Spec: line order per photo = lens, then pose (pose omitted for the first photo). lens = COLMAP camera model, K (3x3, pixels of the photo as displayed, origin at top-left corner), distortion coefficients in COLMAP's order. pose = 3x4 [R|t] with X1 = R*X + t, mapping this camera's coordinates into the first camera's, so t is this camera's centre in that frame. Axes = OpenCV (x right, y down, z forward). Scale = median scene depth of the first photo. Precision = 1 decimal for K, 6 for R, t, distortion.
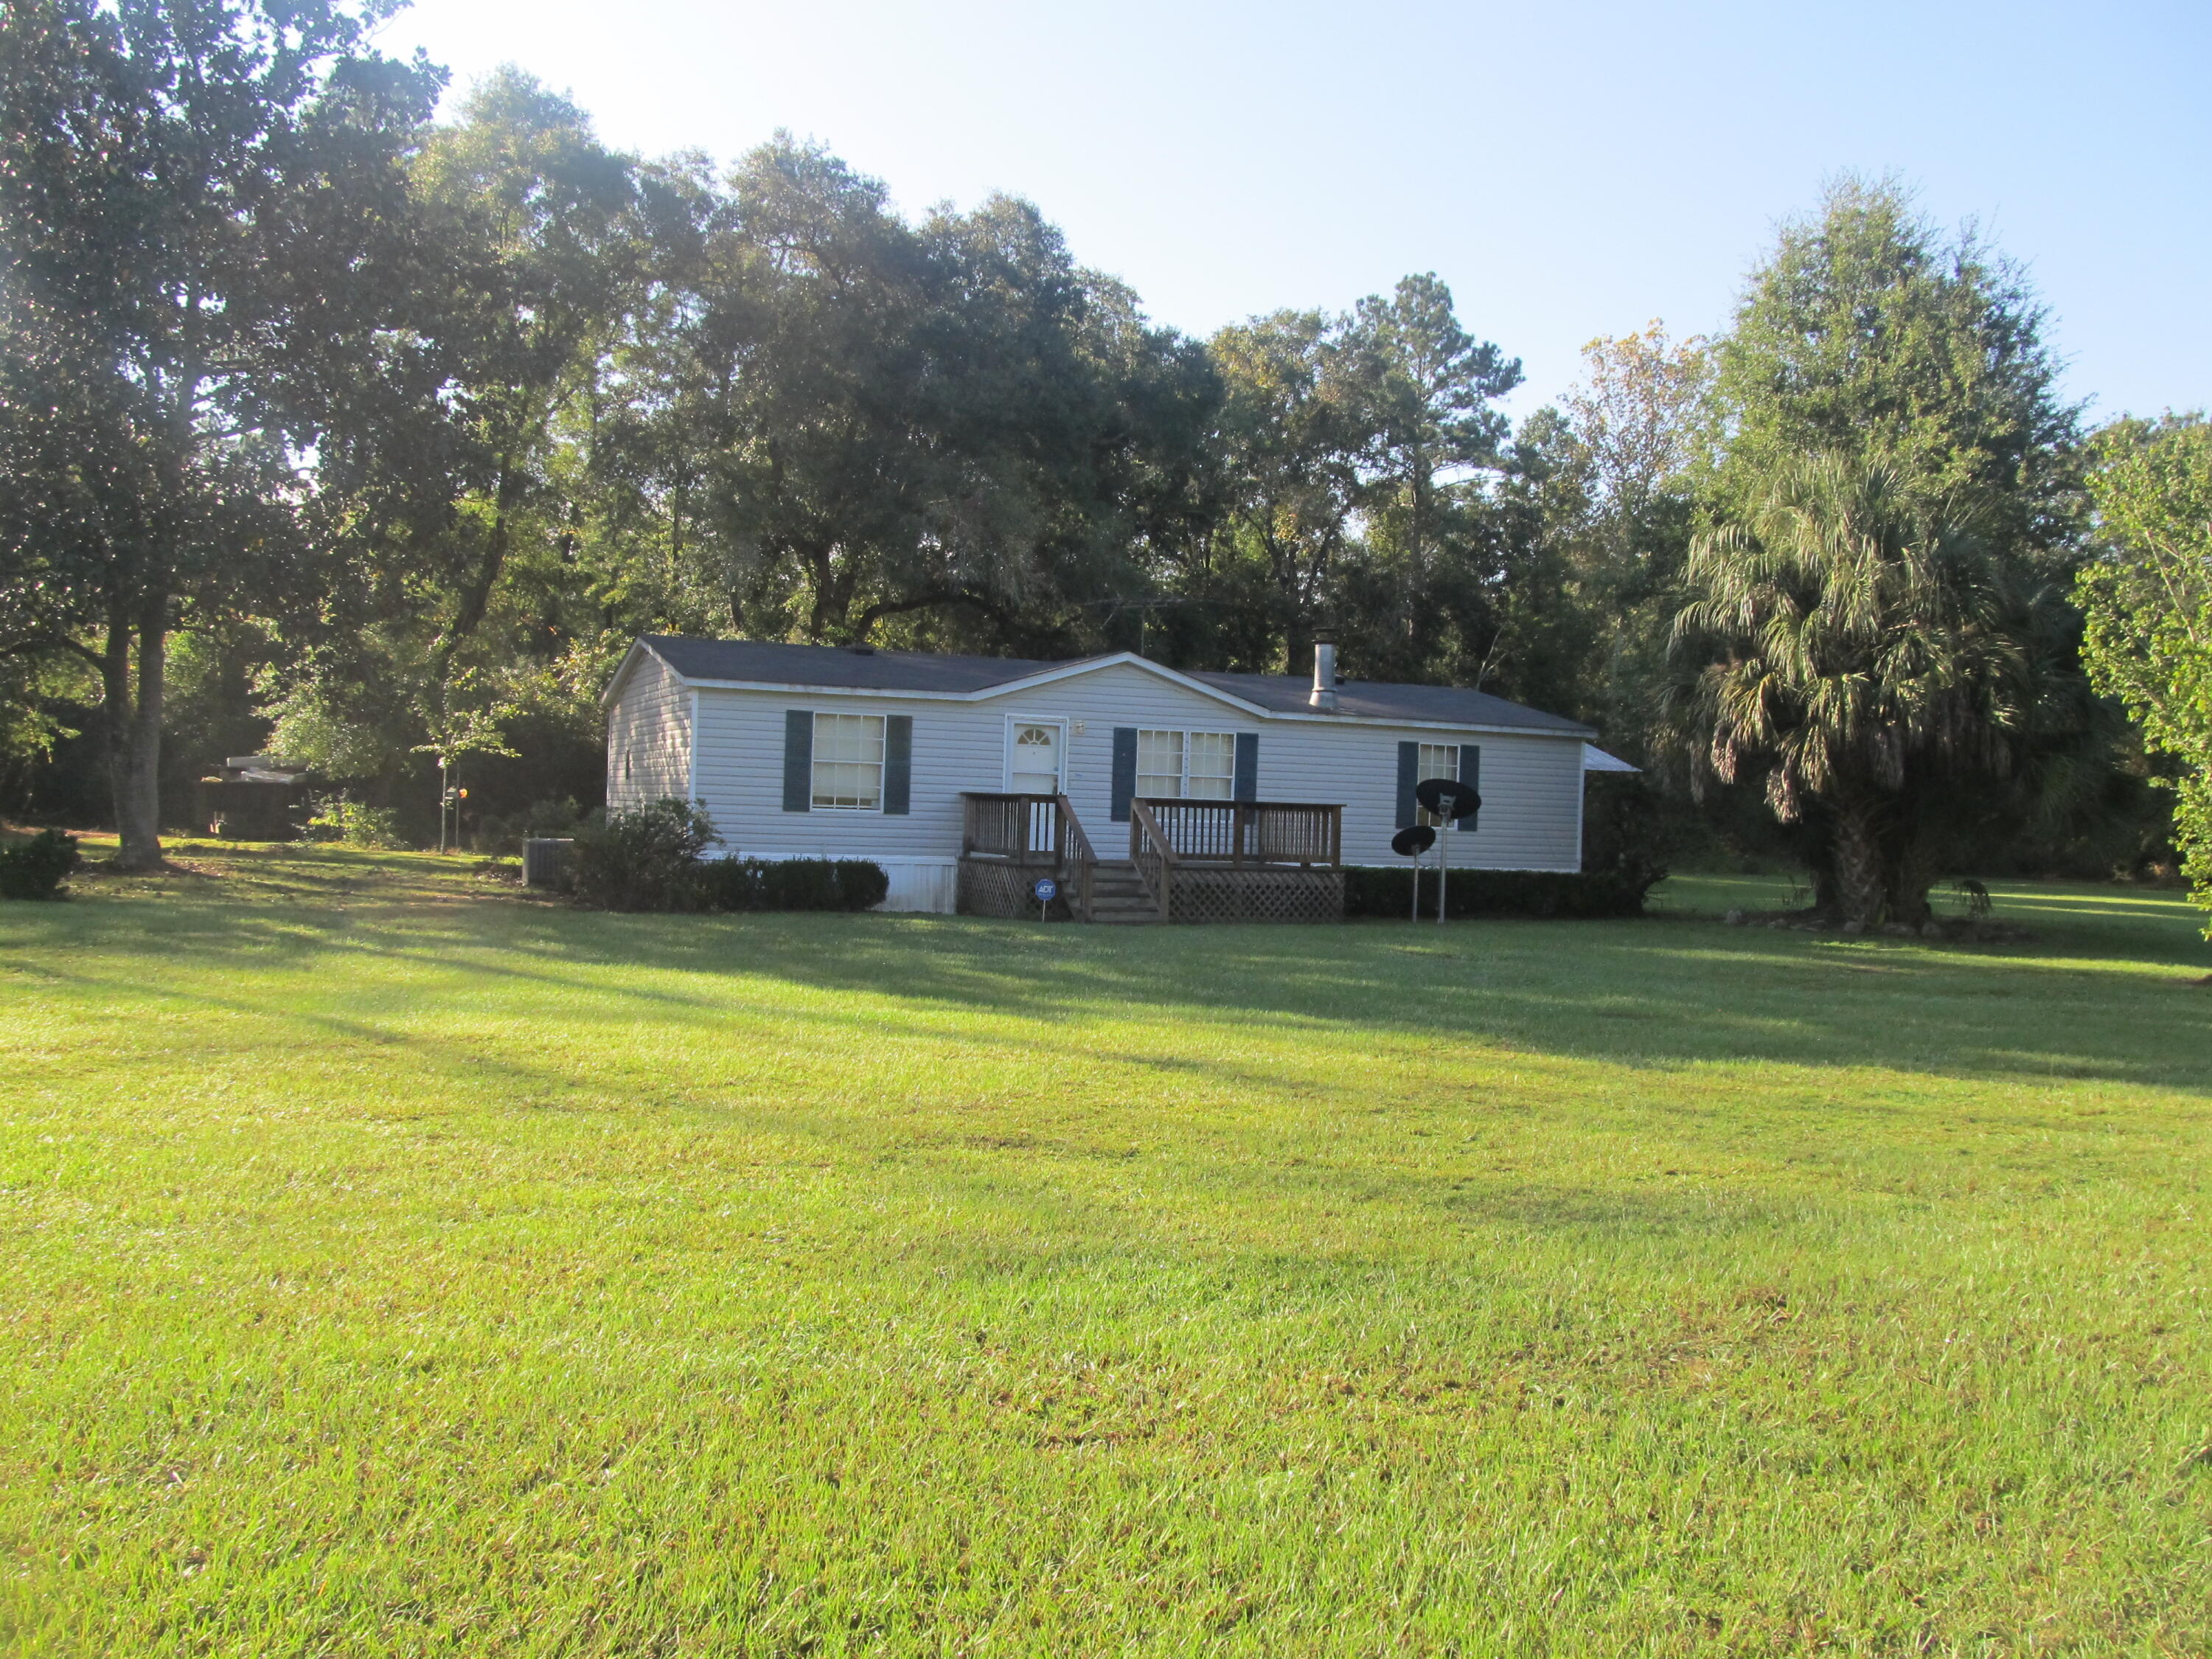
lens RADIAL K [[1827.8, 0, 1106.0], [0, 1827.8, 829.5], [0, 0, 1]] dist [-0.053459, 0.025377]
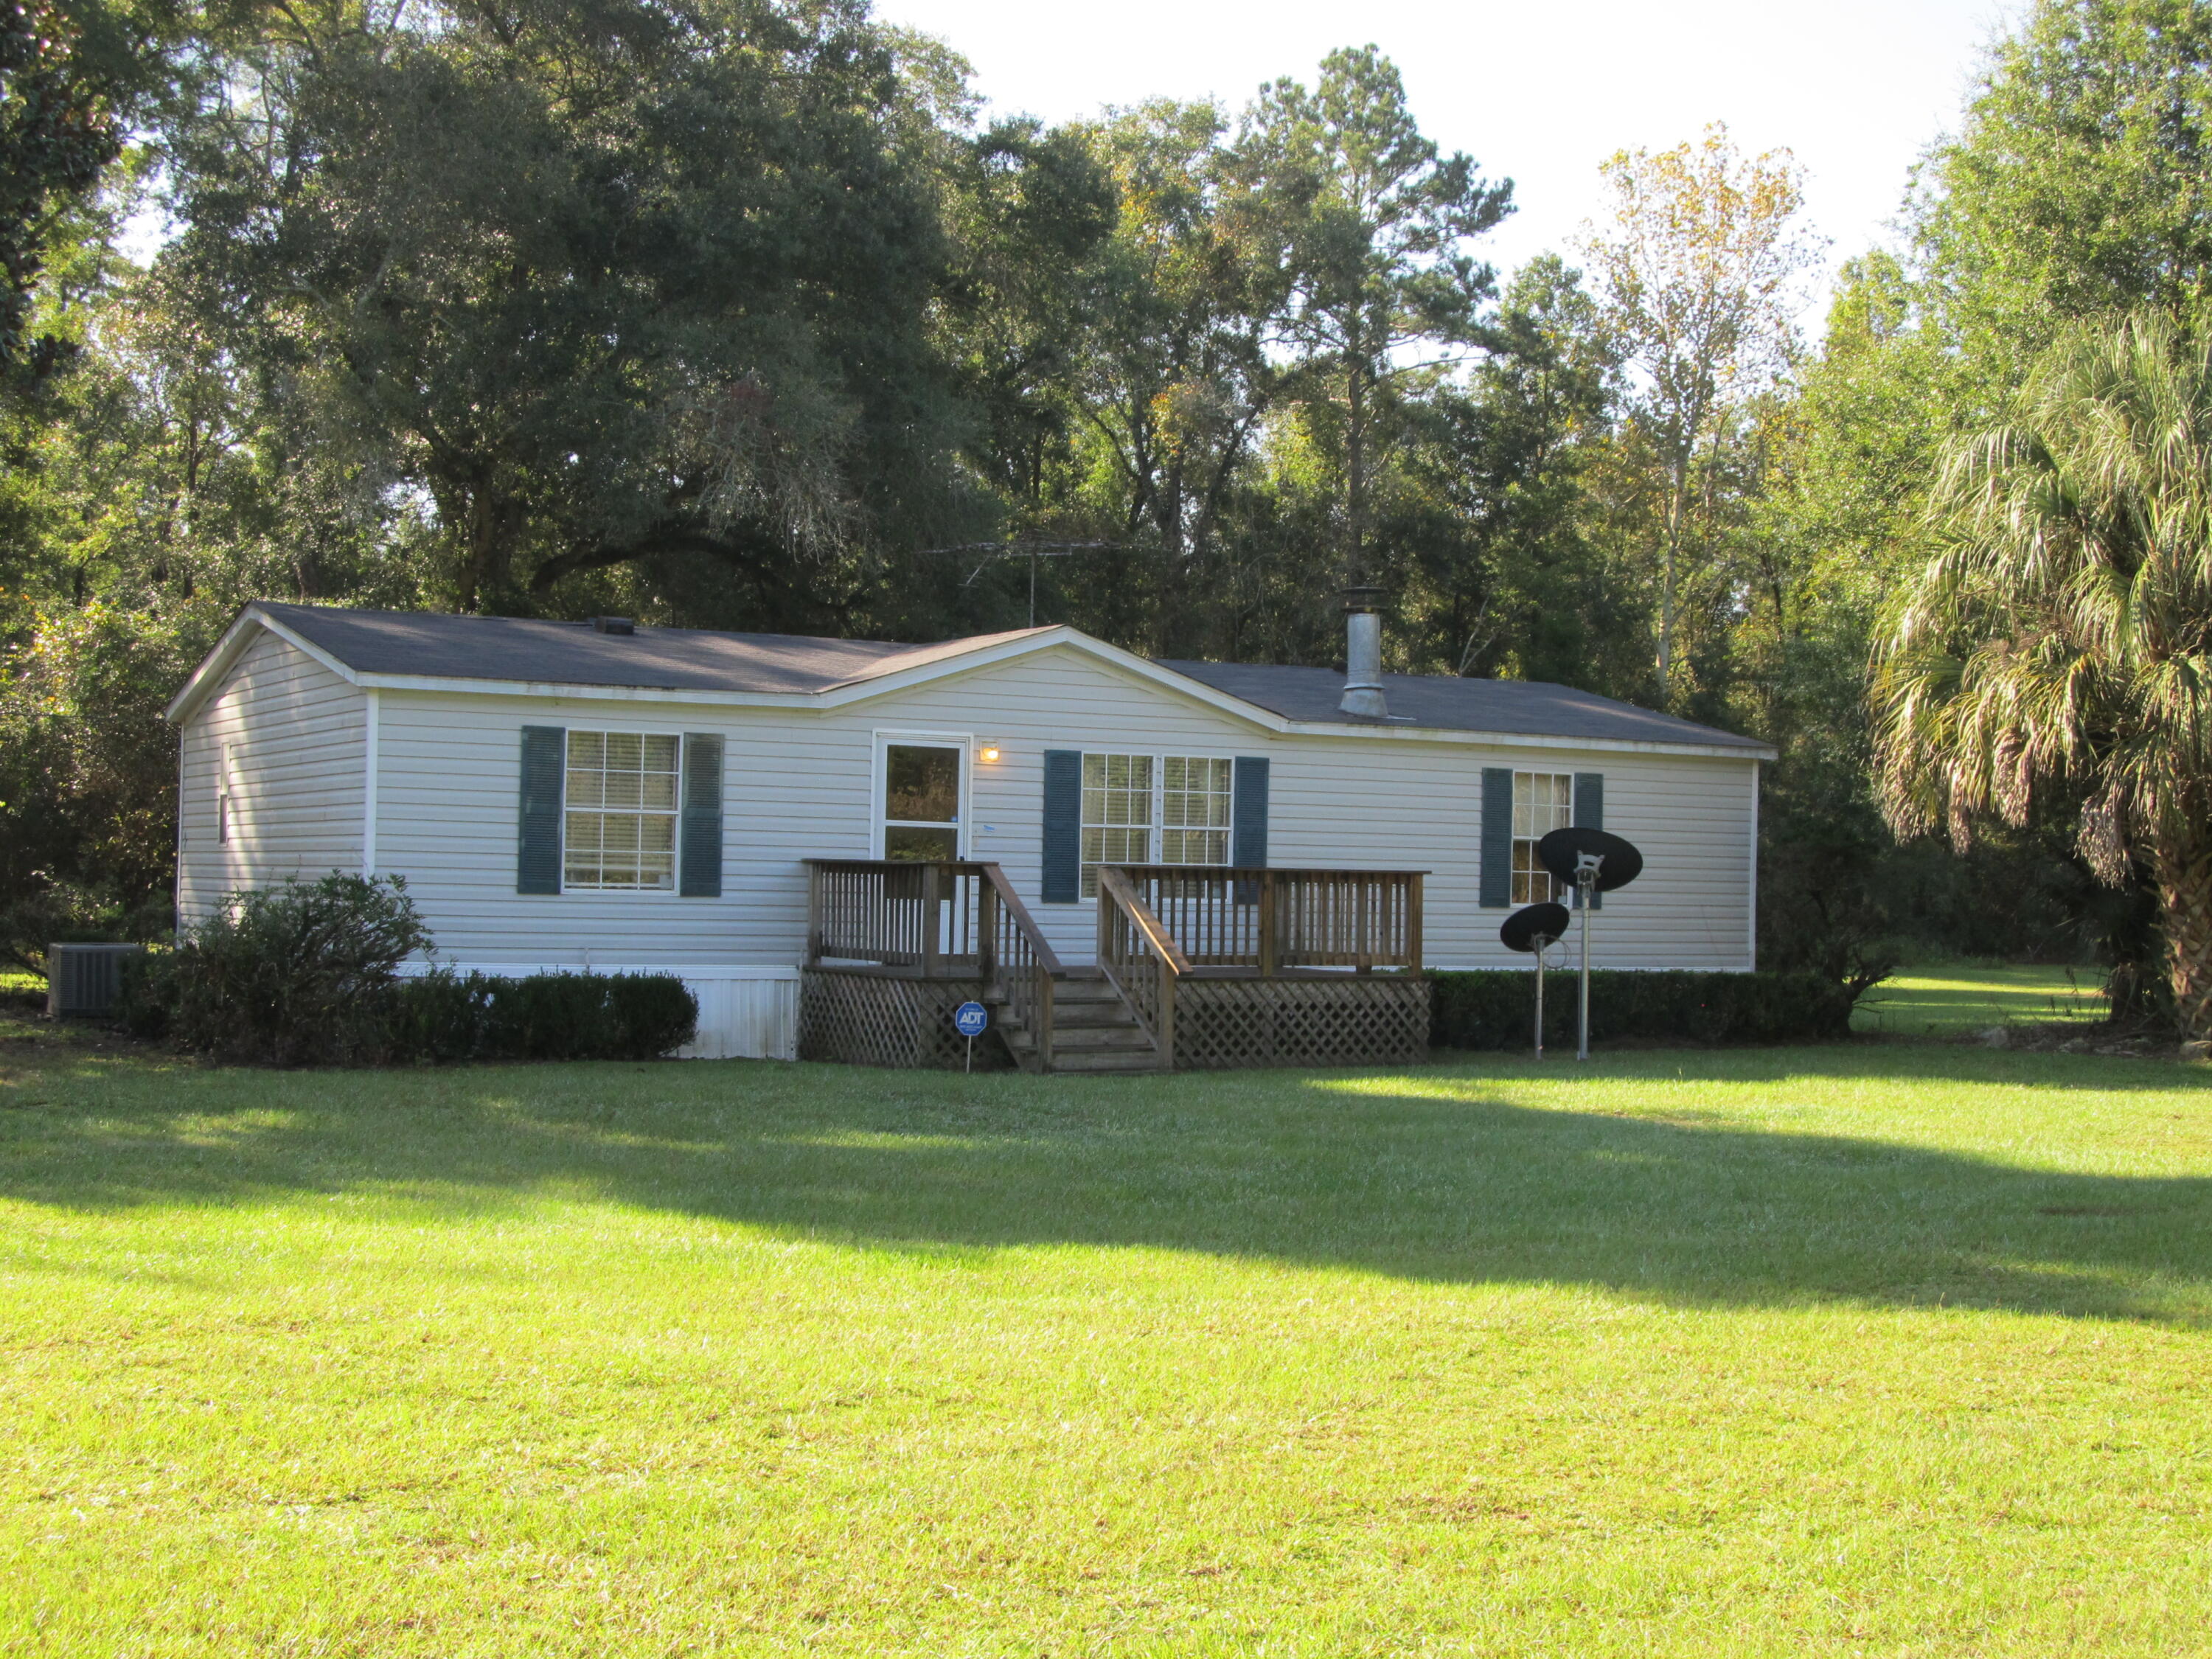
lens RADIAL K [[2855.5, 0, 1106.0], [0, 2855.5, 829.5], [0, 0, 1]] dist [-0.145241, 0.116323]
pose [[0.994228, -0.011905, 0.106622, -0.070888], [0.014832, 0.999533, -0.026703, -0.002979], [-0.106254, 0.028130, 0.993941, 0.042944]]
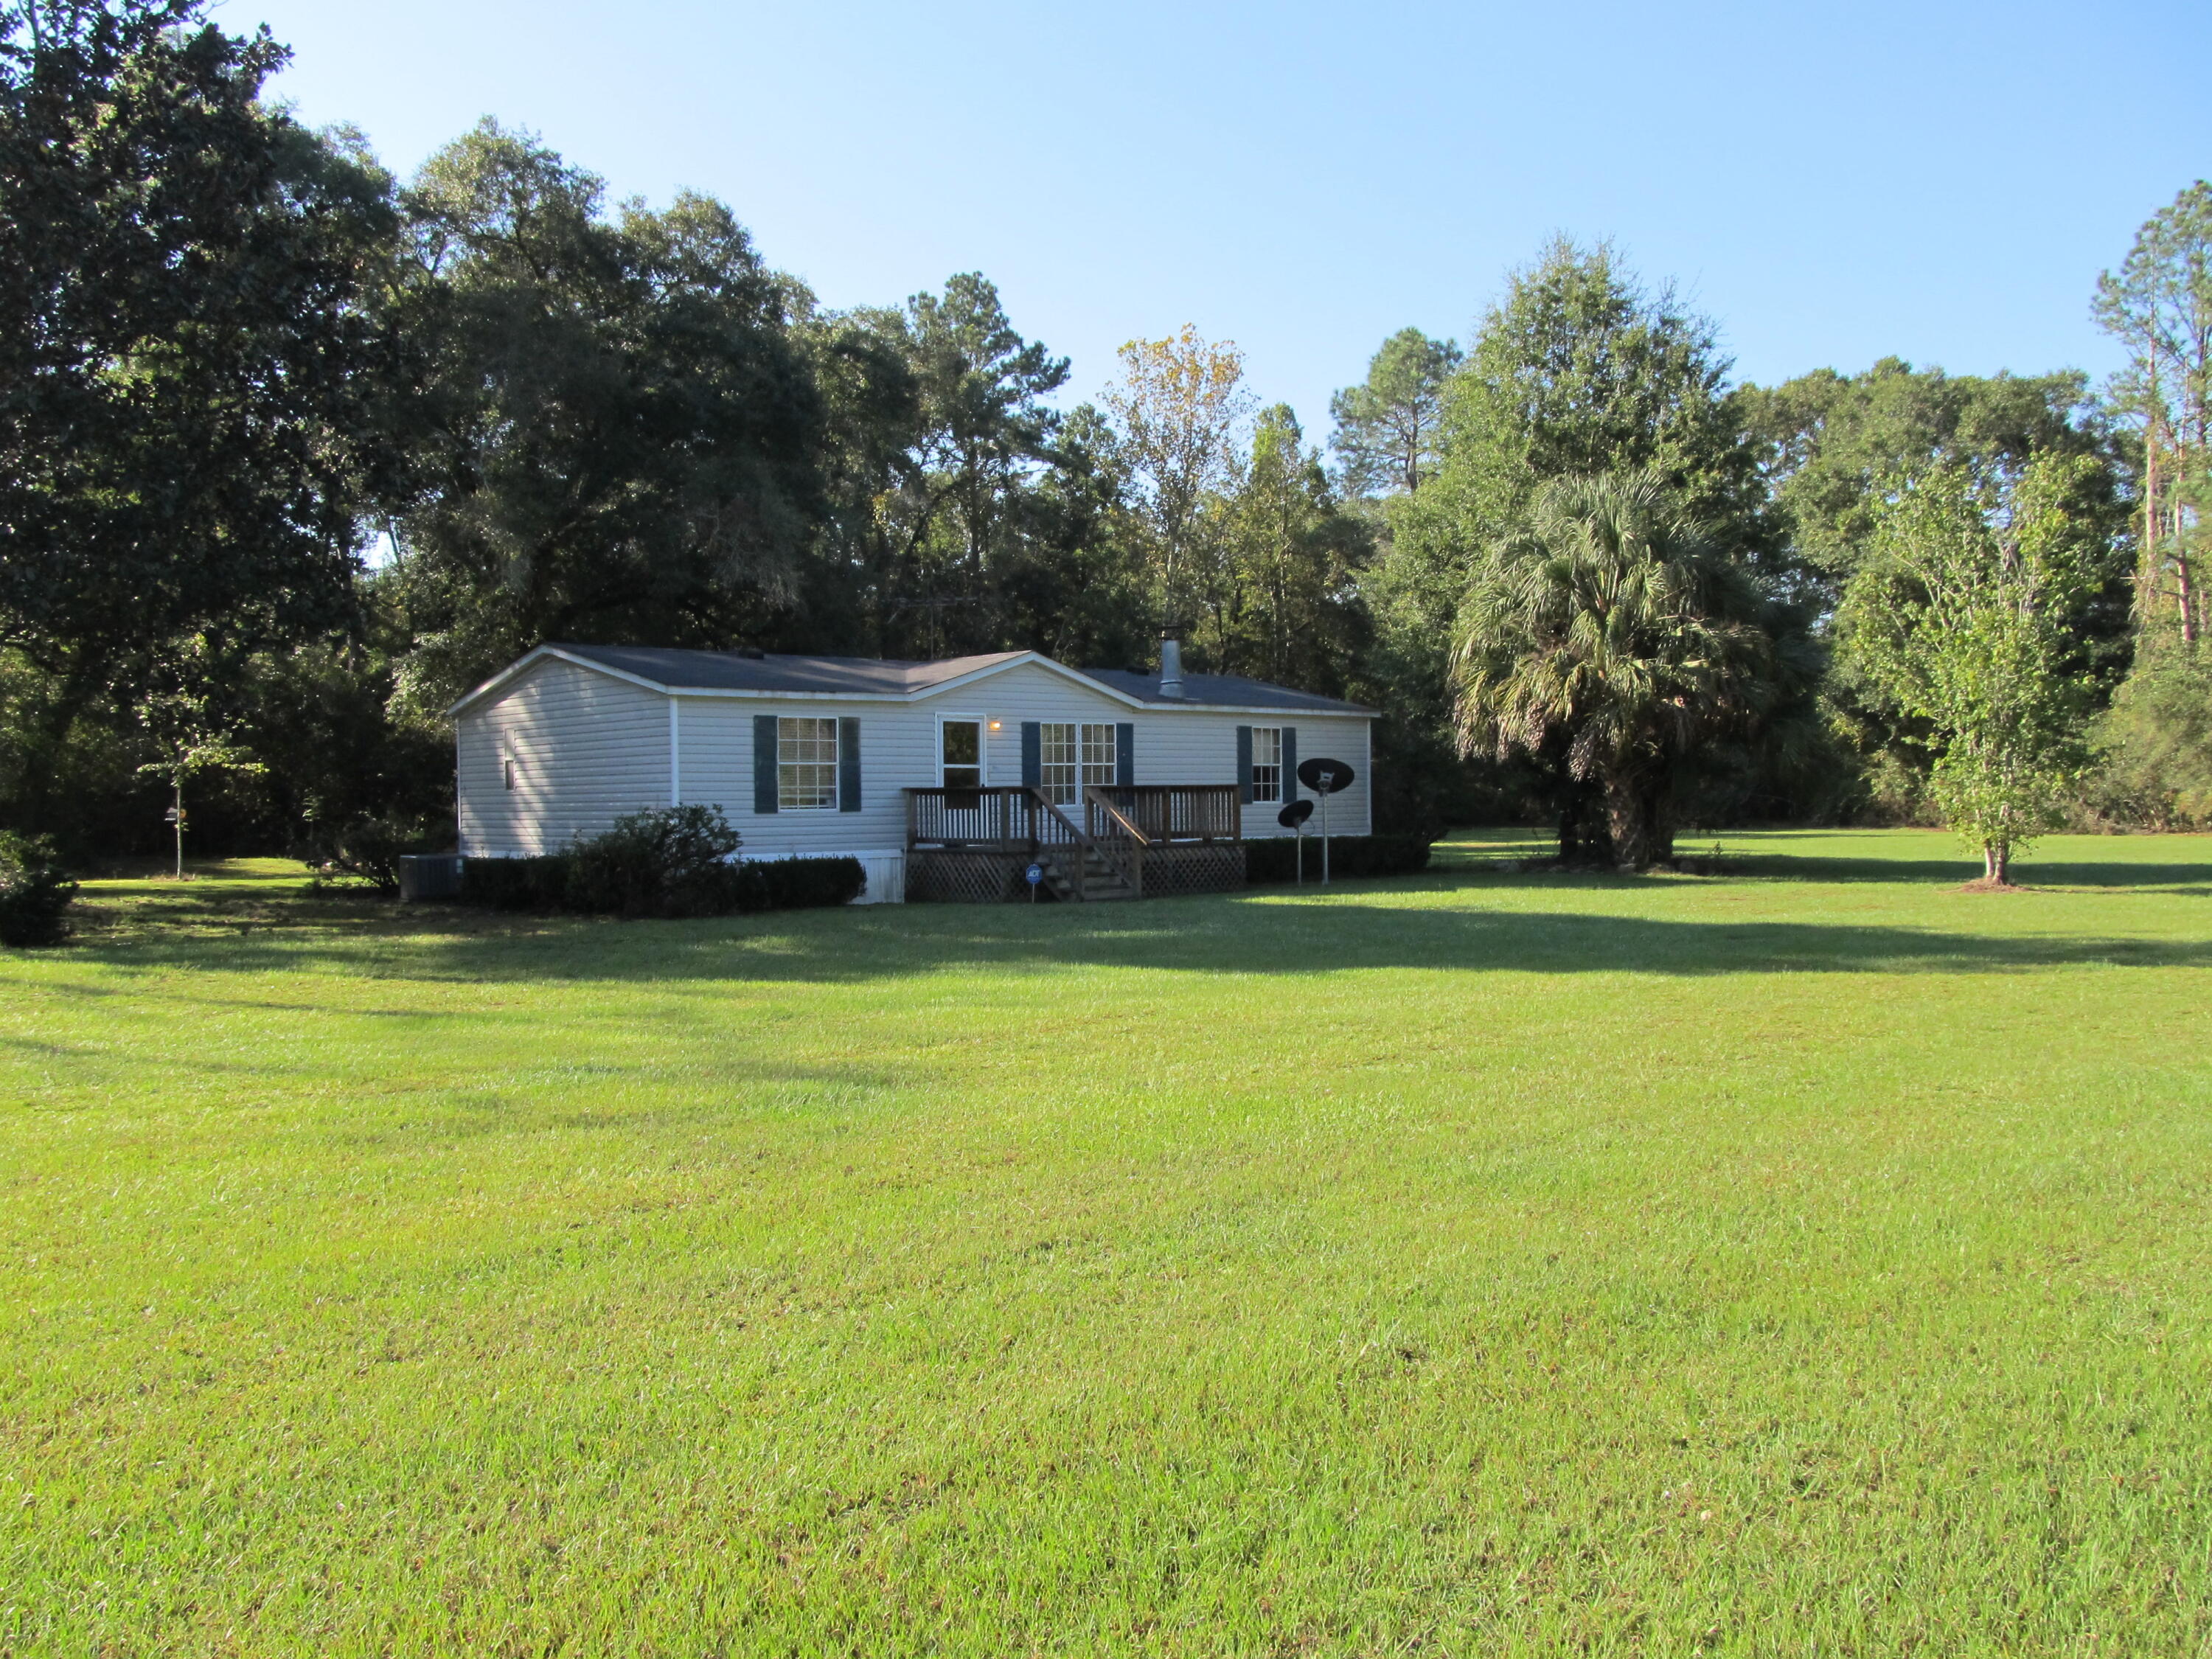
lens RADIAL K [[1827.8, 0, 1106.0], [0, 1827.8, 829.5], [0, 0, 1]] dist [-0.053459, 0.025377]
pose [[0.946968, -0.050290, 0.317368, -0.268210], [0.046915, 0.998732, 0.018275, -0.008984], [-0.317884, -0.002417, 0.948126, -0.034218]]
